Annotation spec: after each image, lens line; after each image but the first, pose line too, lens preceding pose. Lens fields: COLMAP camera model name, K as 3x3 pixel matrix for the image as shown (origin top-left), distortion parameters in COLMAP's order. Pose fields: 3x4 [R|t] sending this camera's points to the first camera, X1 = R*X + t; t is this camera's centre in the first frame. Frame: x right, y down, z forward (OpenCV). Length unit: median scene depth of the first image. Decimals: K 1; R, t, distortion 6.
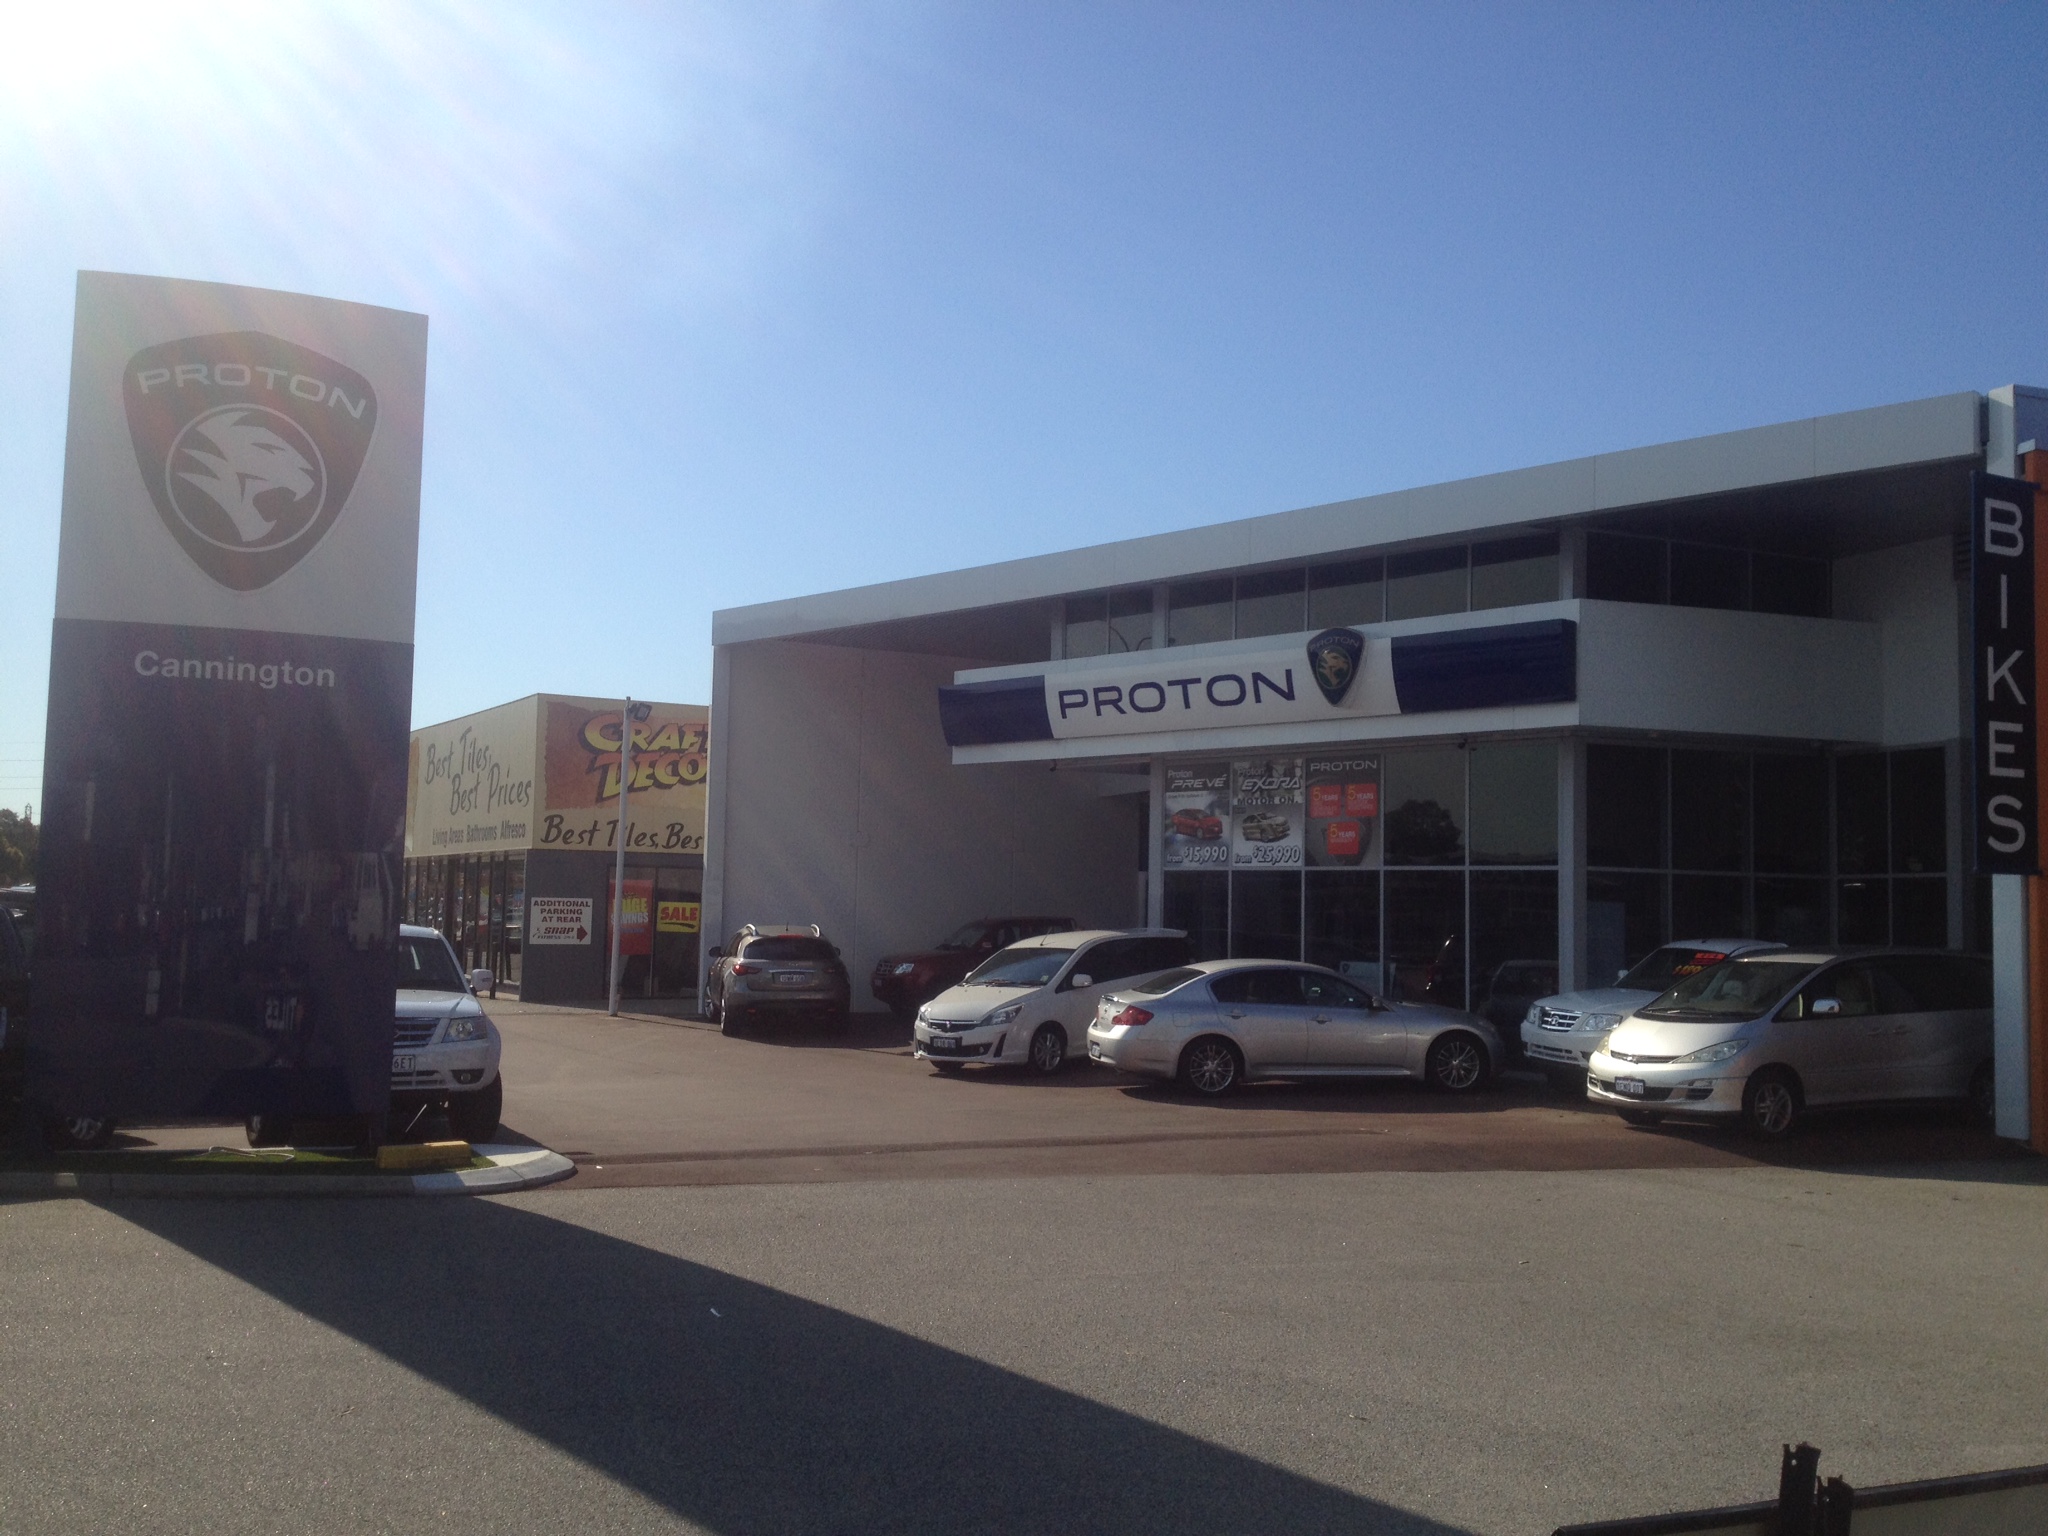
lens RADIAL K [[1940.3, 0, 1048.7], [0, 1940.3, 733.5], [0, 0, 1]] dist [0.201043, -0.479450]
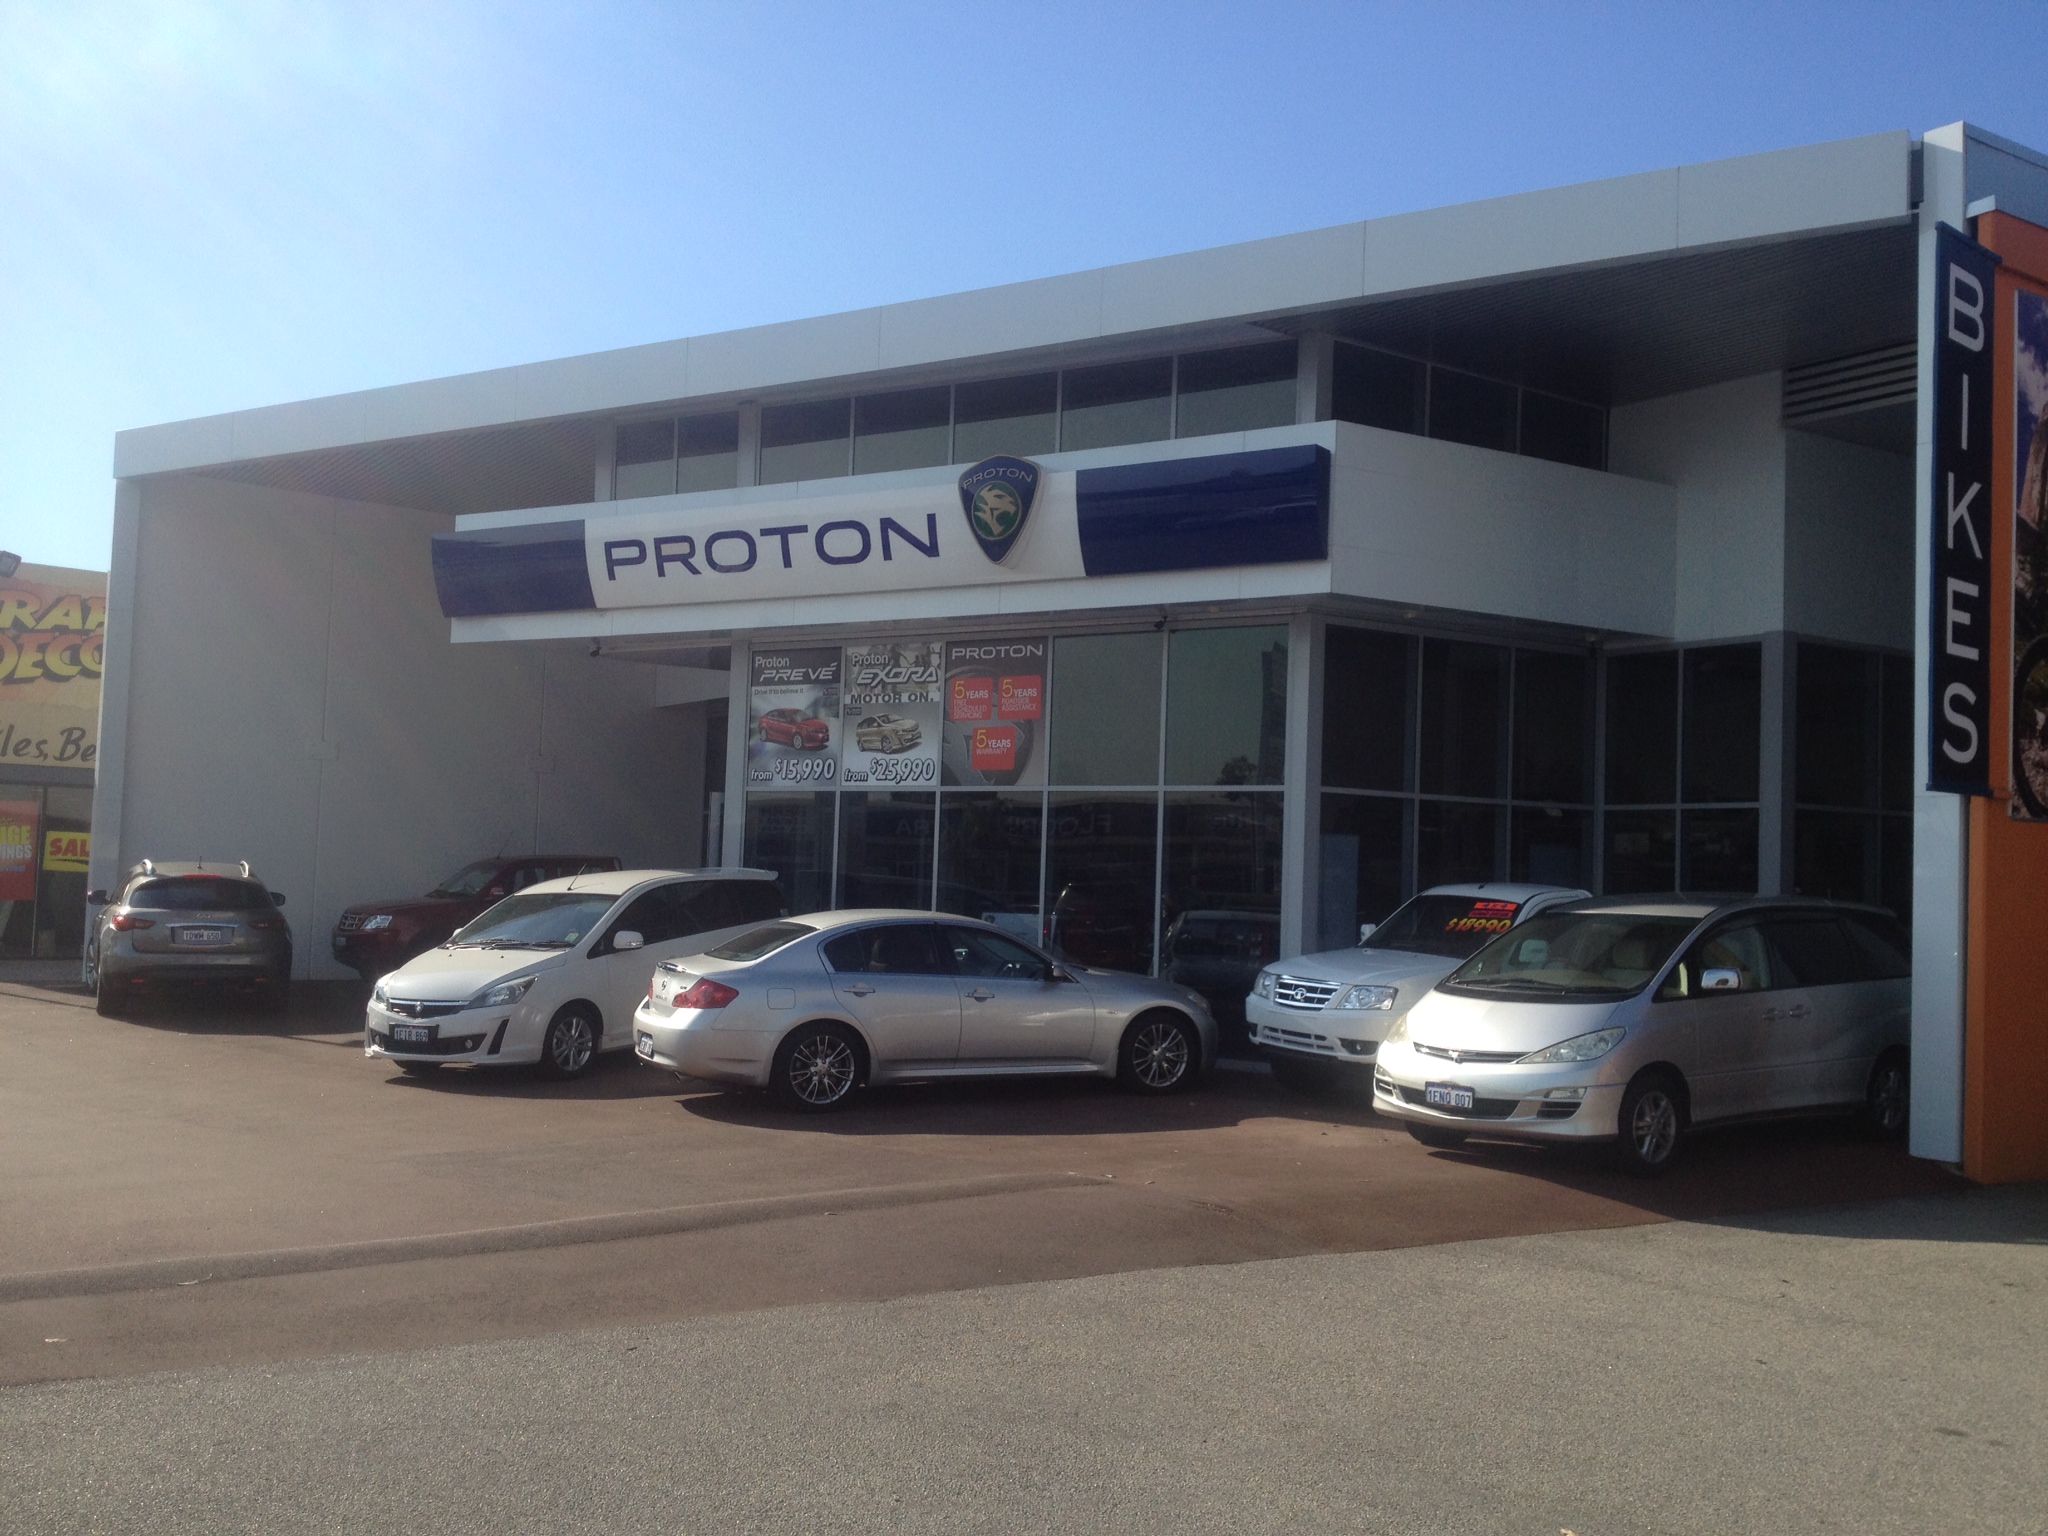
lens RADIAL K [[1940.3, 0, 1048.7], [0, 1940.3, 733.5], [0, 0, 1]] dist [0.201043, -0.479450]
pose [[0.973669, 0.026825, 0.226383, 0.002893], [-0.032224, 0.999277, 0.020186, 0.031893], [-0.225678, -0.026950, 0.973829, 0.267772]]
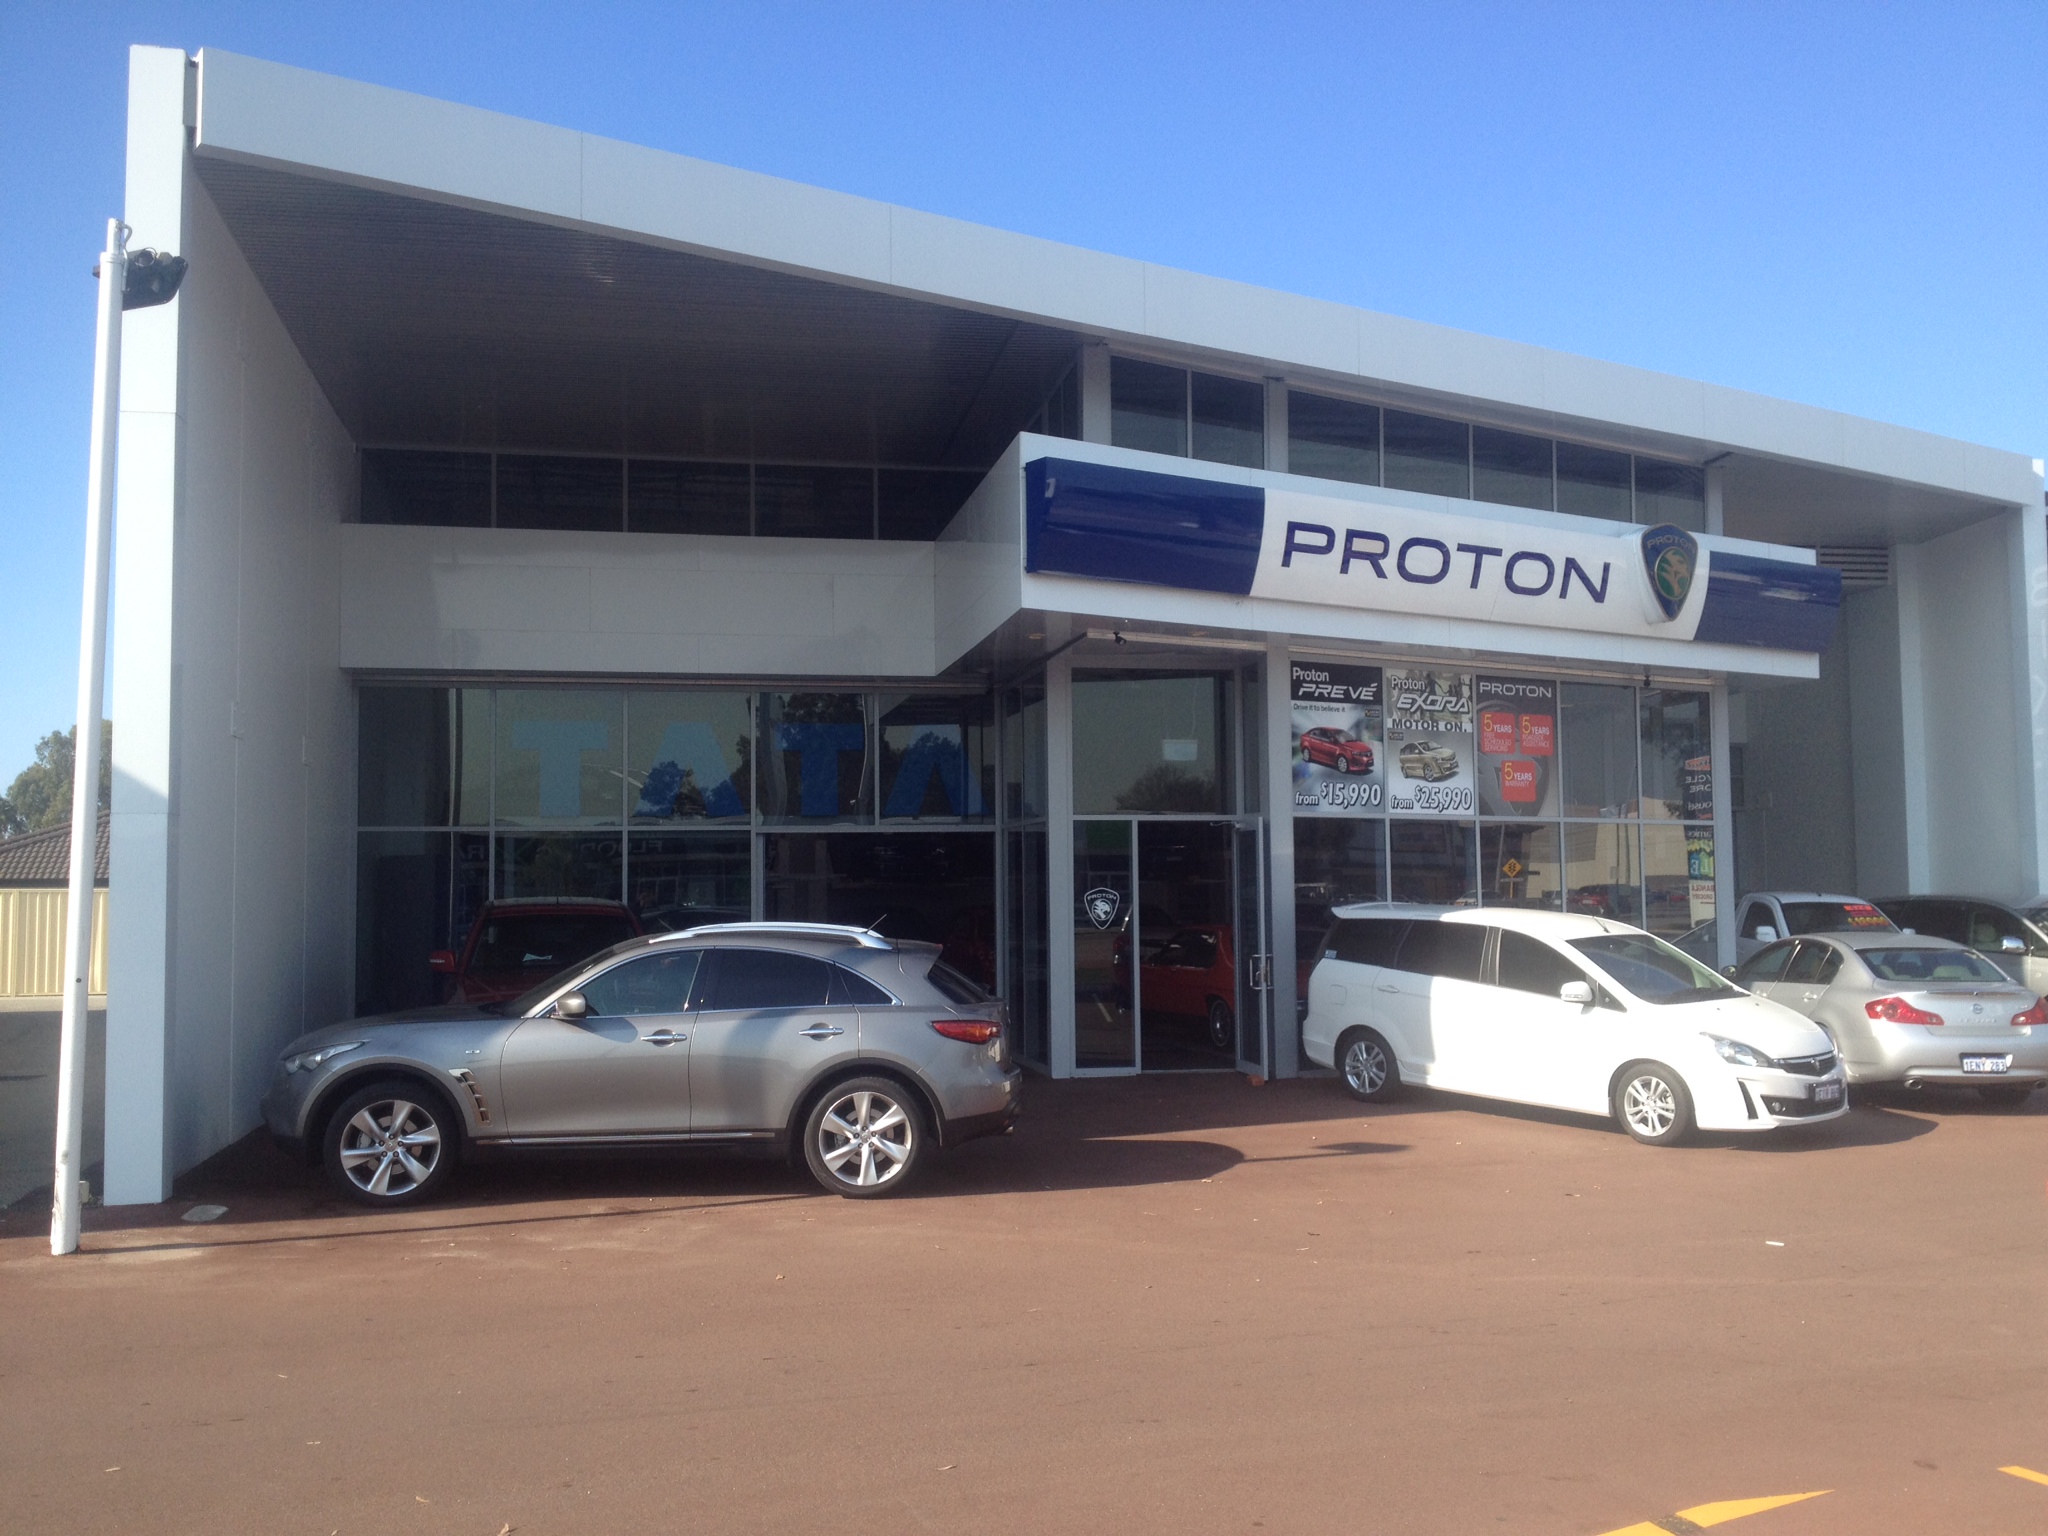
lens RADIAL K [[1940.3, 0, 1048.7], [0, 1940.3, 733.5], [0, 0, 1]] dist [0.201043, -0.479450]
pose [[0.159551, 0.060575, 0.985330, -0.654938], [-0.077272, 0.995820, -0.048707, 0.086809], [-0.984161, -0.068367, 0.163564, 1.046406]]
